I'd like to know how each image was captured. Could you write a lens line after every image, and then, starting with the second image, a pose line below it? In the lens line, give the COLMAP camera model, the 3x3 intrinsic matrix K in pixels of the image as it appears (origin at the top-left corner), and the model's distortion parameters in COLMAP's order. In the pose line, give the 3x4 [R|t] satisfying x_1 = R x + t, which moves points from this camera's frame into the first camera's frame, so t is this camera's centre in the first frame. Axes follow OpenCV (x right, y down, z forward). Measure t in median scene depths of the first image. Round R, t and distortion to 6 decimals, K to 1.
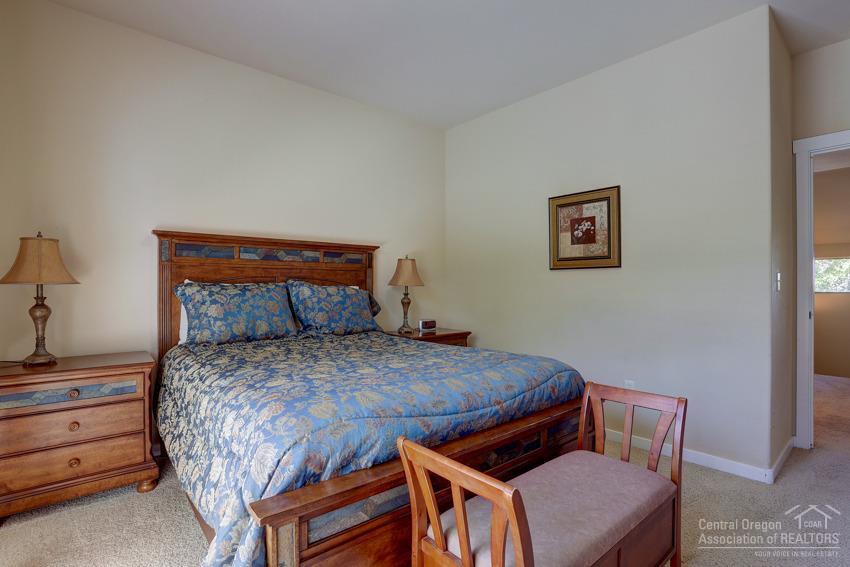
lens RADIAL K [[415.5, 0, 432.0], [0, 415.5, 285.7], [0, 0, 1]] dist [-0.071869, 0.030466]
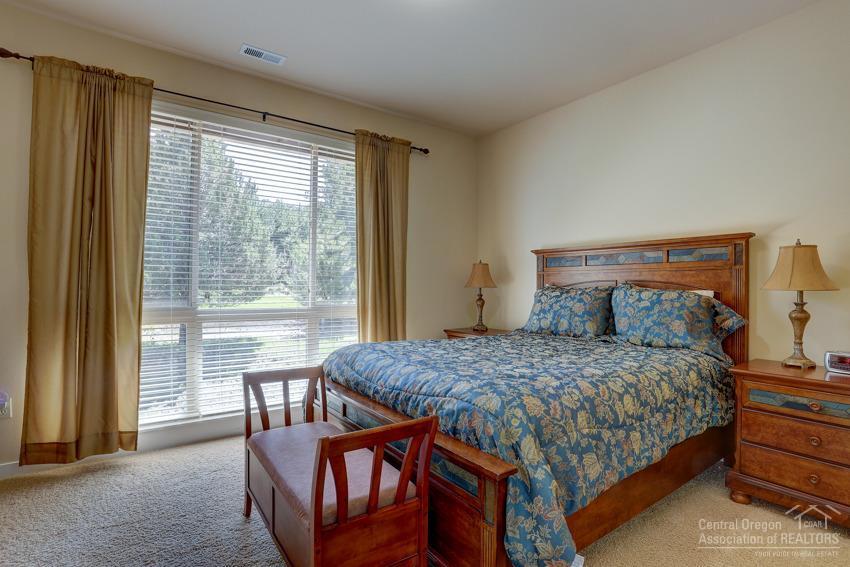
lens RADIAL K [[415.5, 0, 432.0], [0, 415.5, 285.7], [0, 0, 1]] dist [-0.071869, 0.030466]
pose [[-0.084786, -0.008926, -0.996359, 0.685823], [-0.007641, 0.999936, -0.008308, 0.003074], [0.996370, 0.006909, -0.084849, 0.641616]]
